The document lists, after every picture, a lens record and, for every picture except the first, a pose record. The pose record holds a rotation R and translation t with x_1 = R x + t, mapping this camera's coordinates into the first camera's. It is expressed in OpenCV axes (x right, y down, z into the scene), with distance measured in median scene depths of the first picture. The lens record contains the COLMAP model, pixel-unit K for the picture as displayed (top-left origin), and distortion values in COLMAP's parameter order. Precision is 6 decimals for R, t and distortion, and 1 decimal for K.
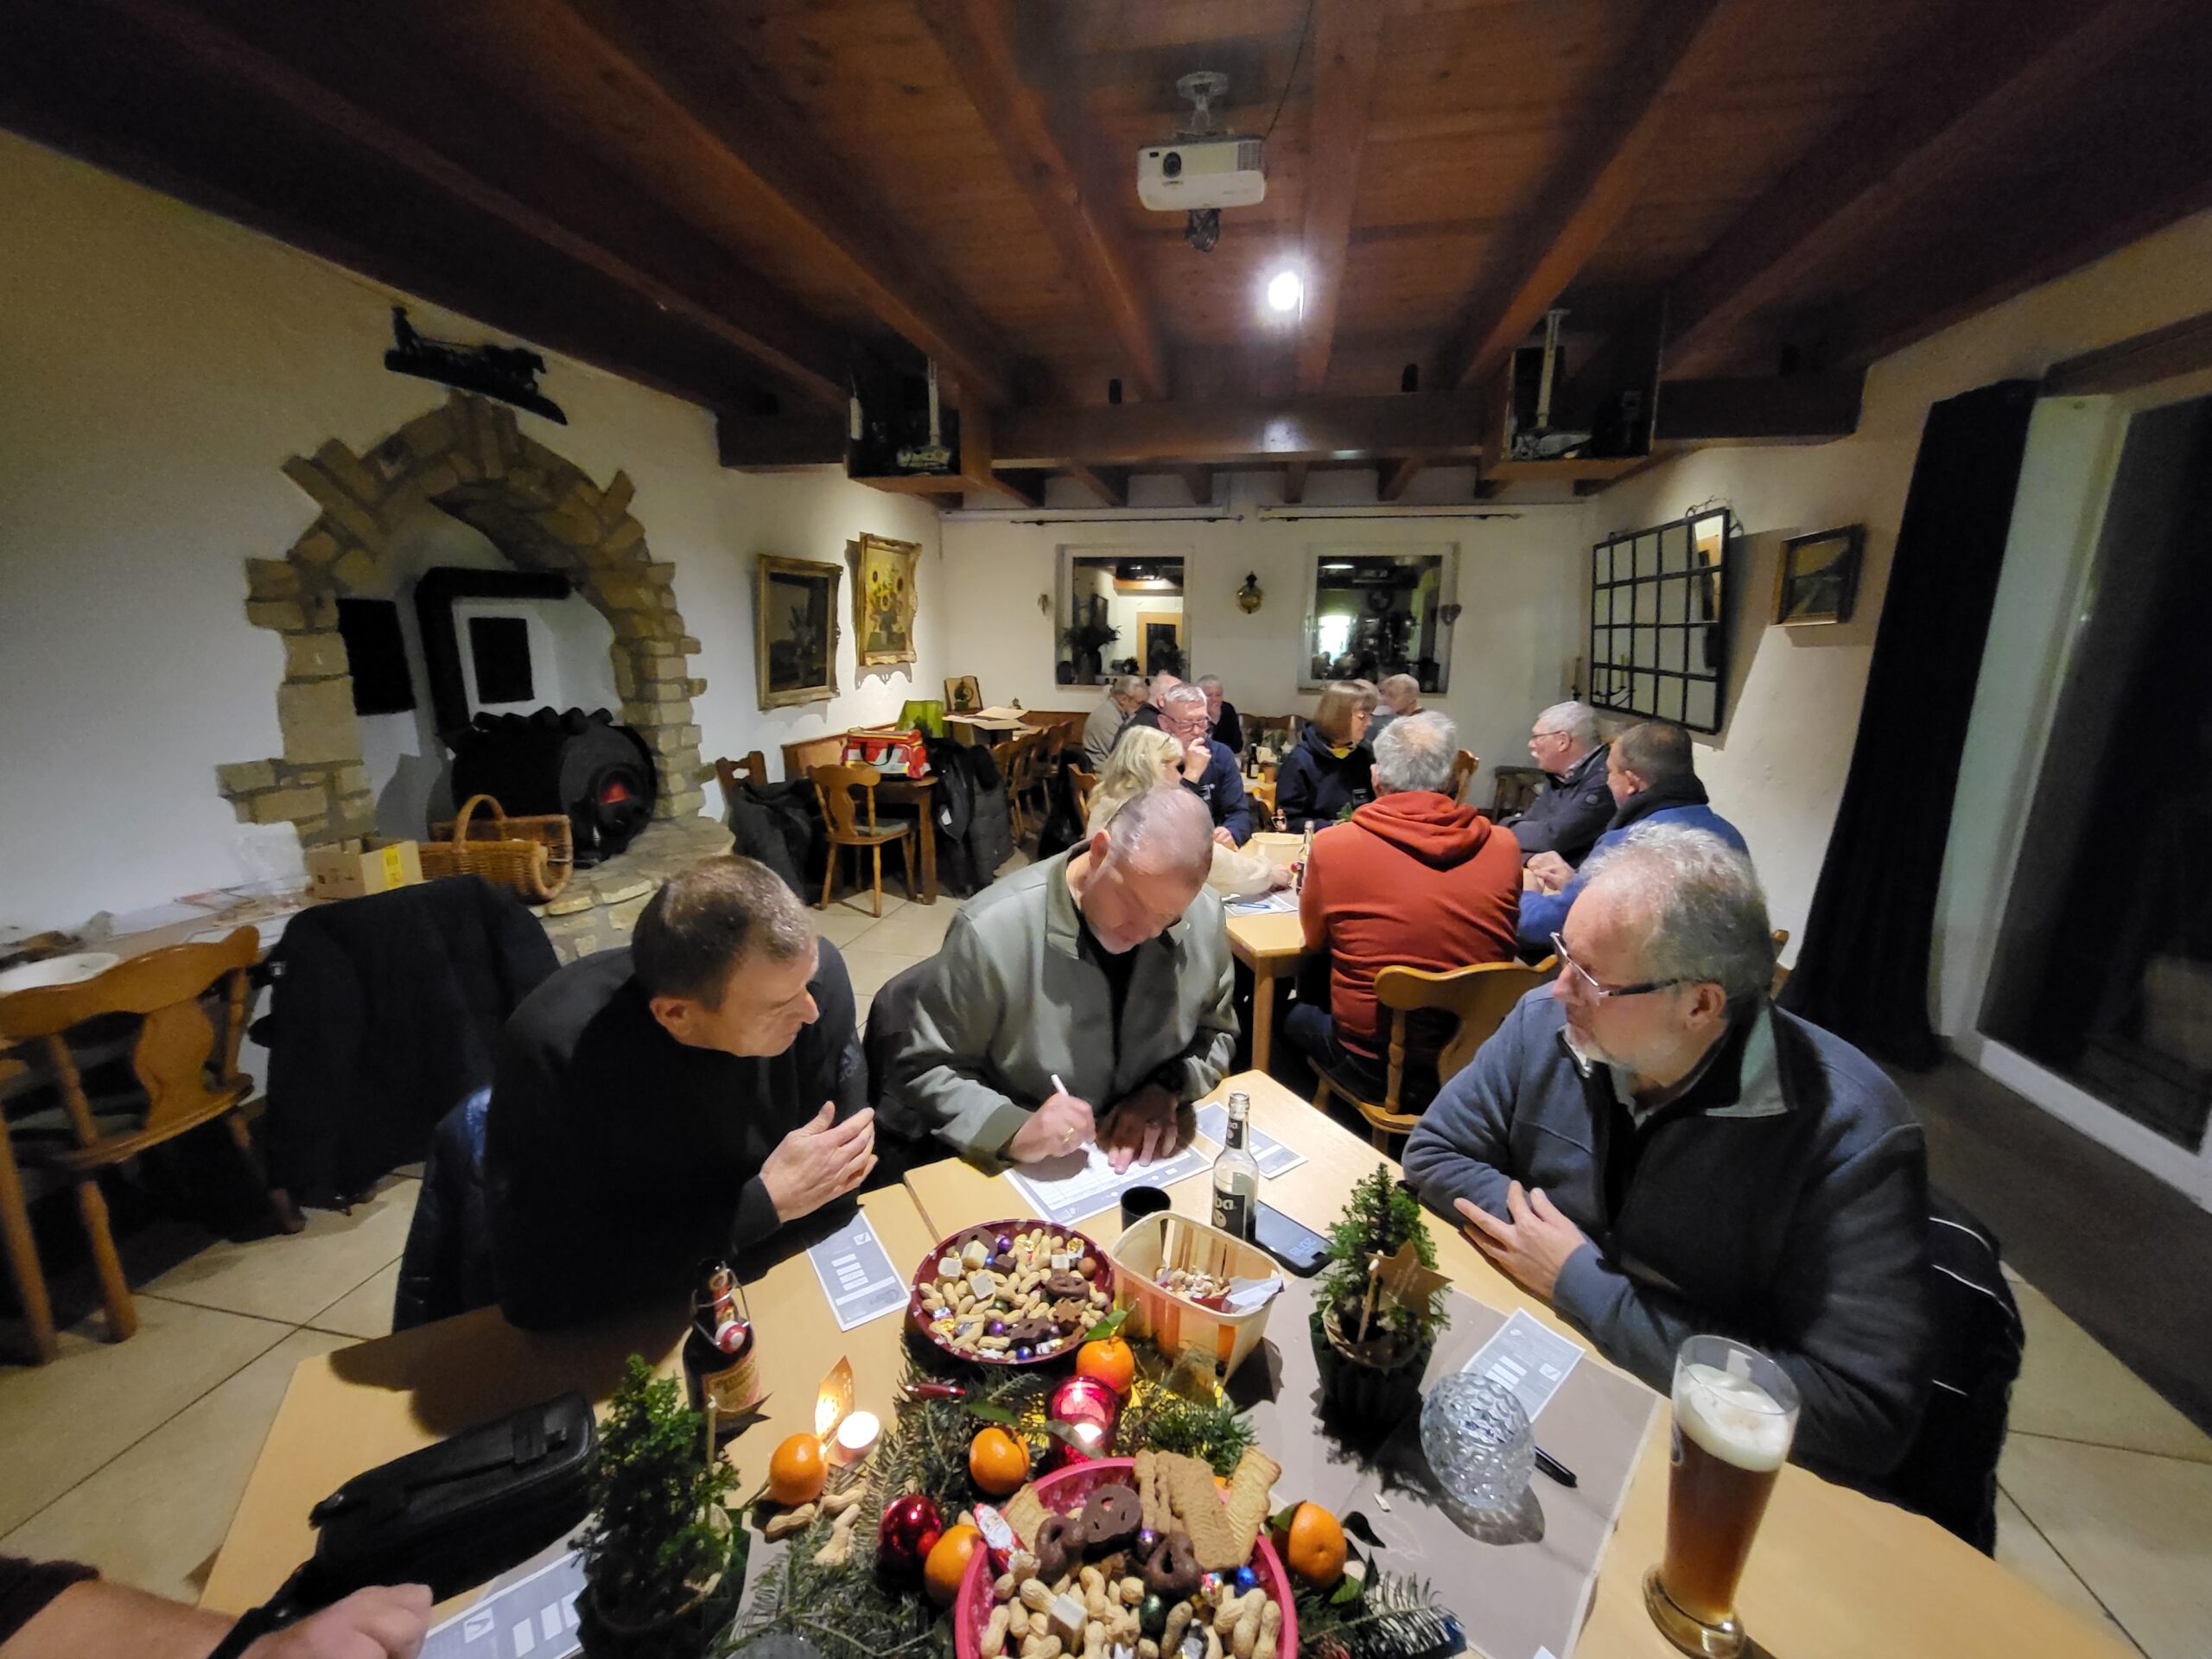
lens RADIAL K [[882.2, 0, 1104.5], [0, 882.2, 828.6], [0, 0, 1]] dist [-0.001879, -0.000305]
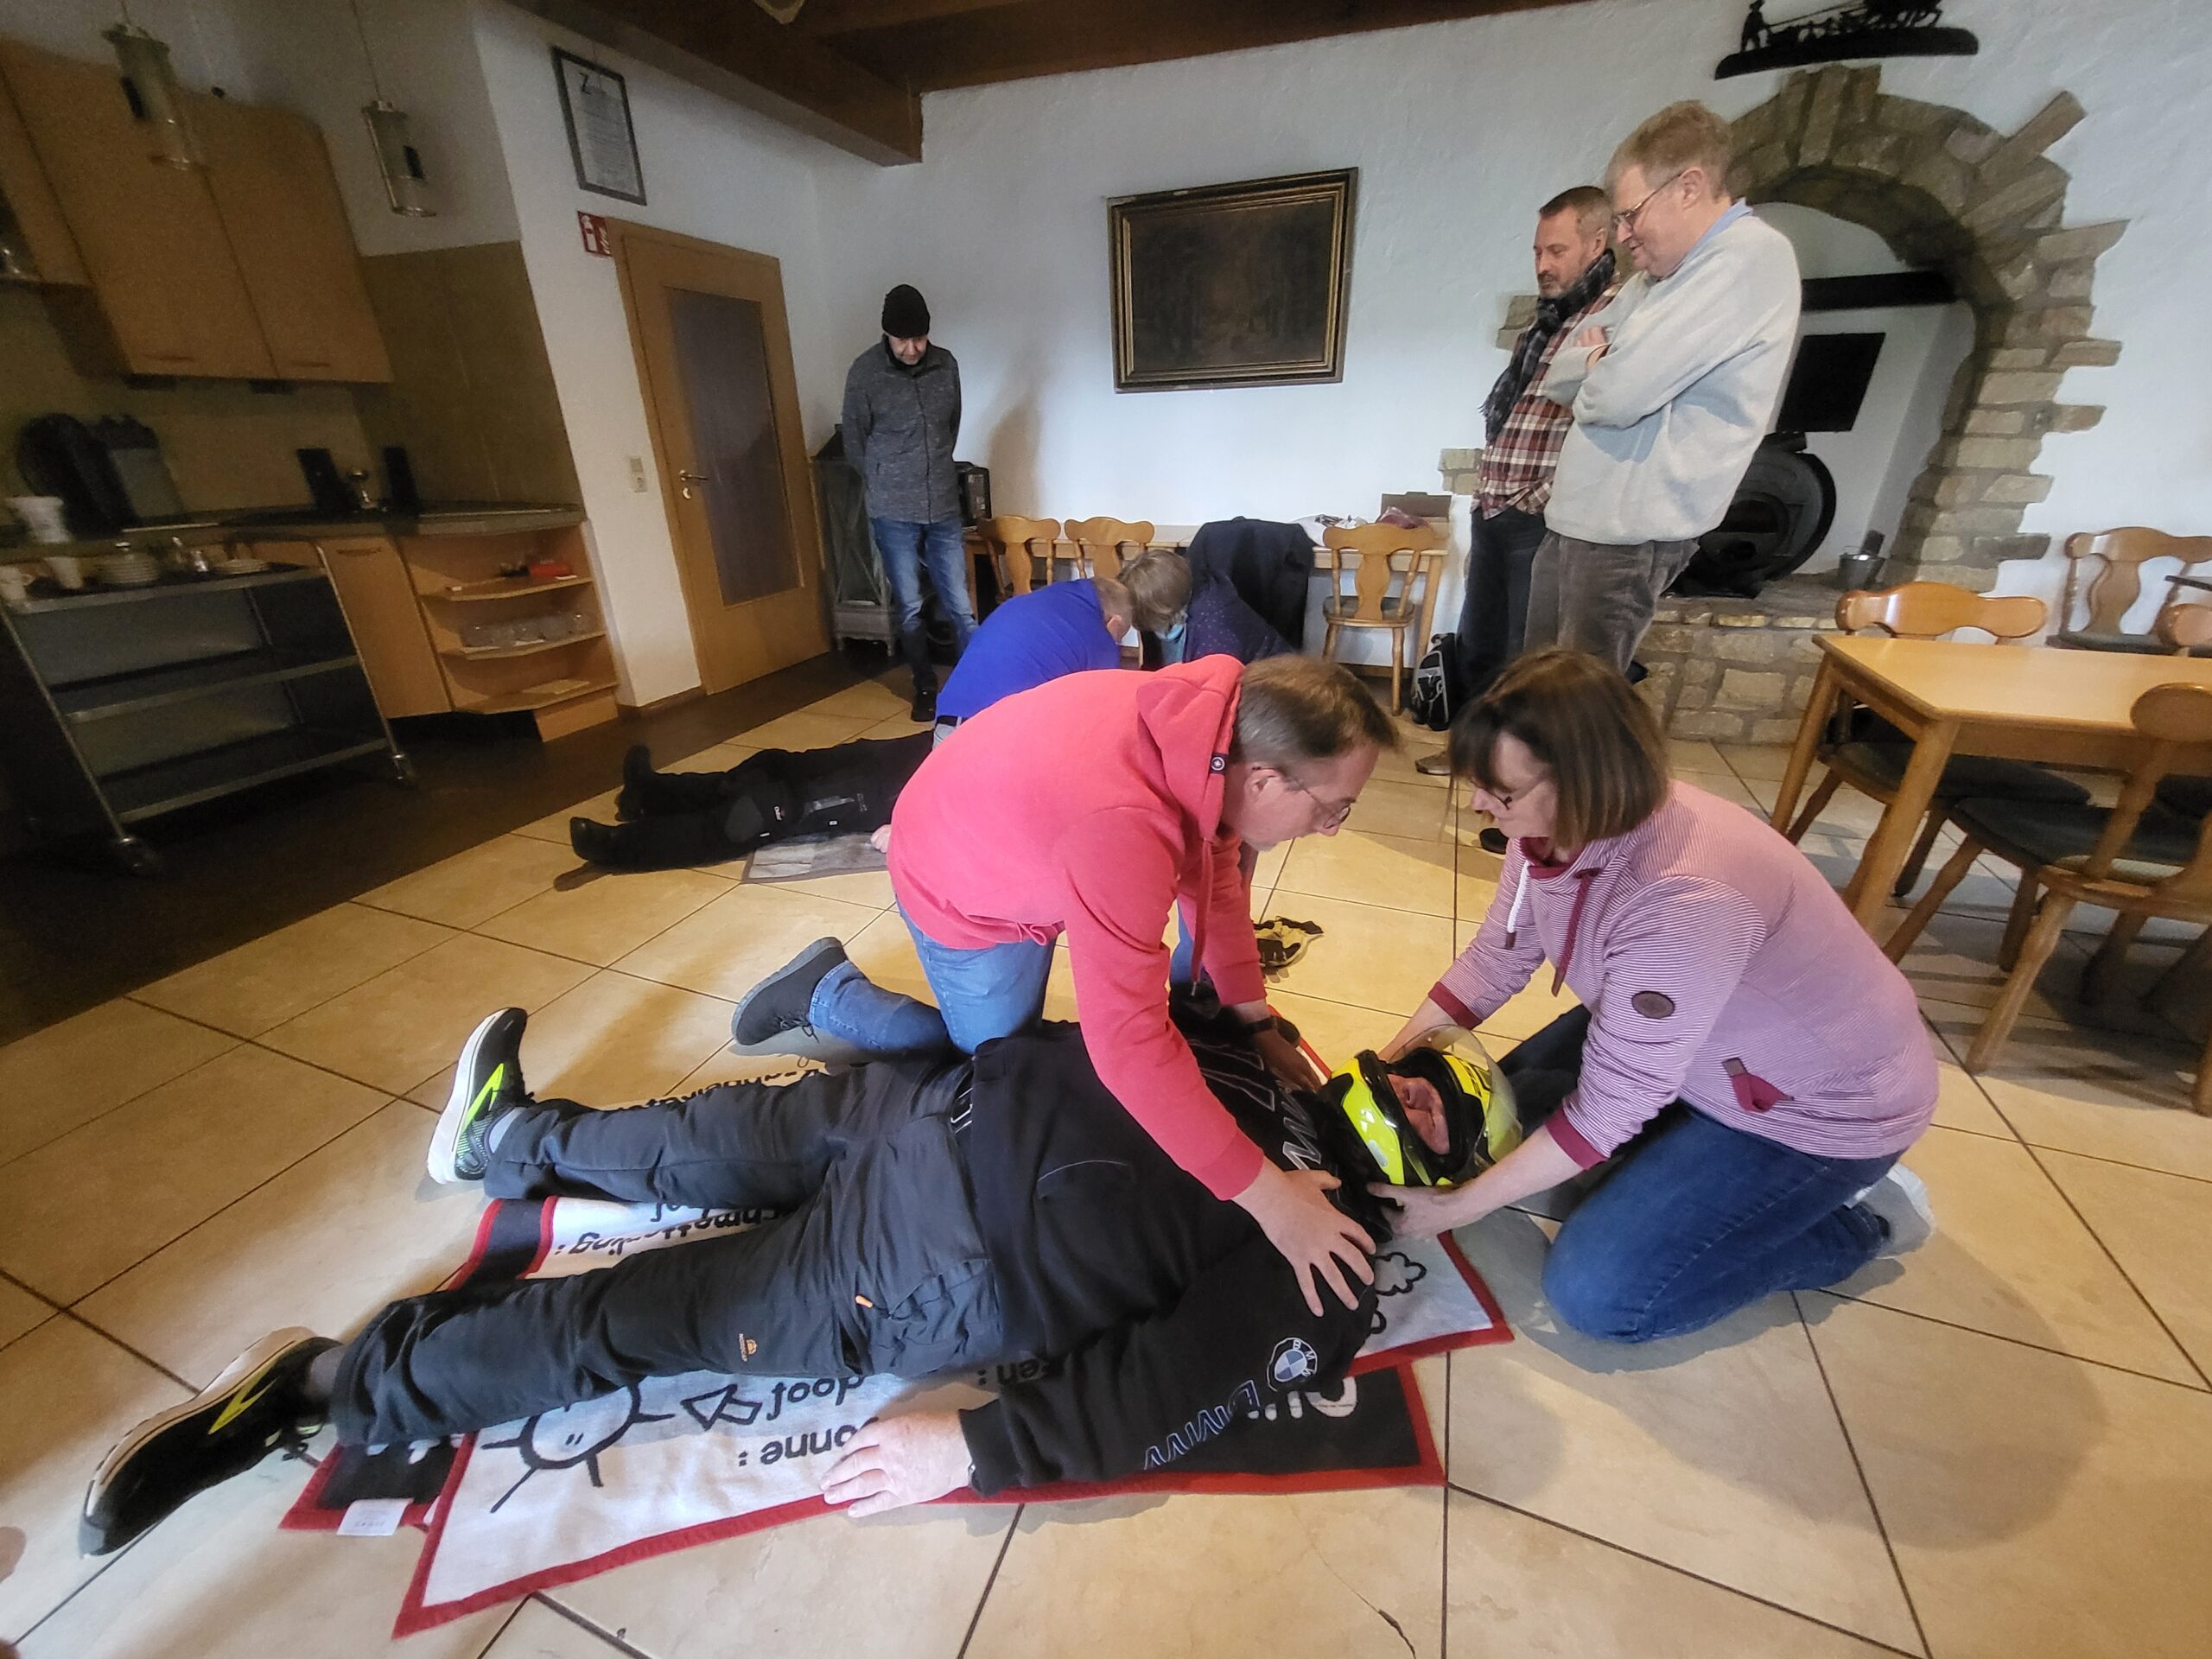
lens RADIAL K [[882.2, 0, 1104.7], [0, 882.2, 829.8], [0, 0, 1]] dist [-0.001879, -0.000305]
pose [[-0.165823, 0.404307, -0.899466, 0.433676], [-0.204264, 0.878231, 0.432420, -0.017407], [0.964769, 0.255433, -0.063046, 0.383839]]
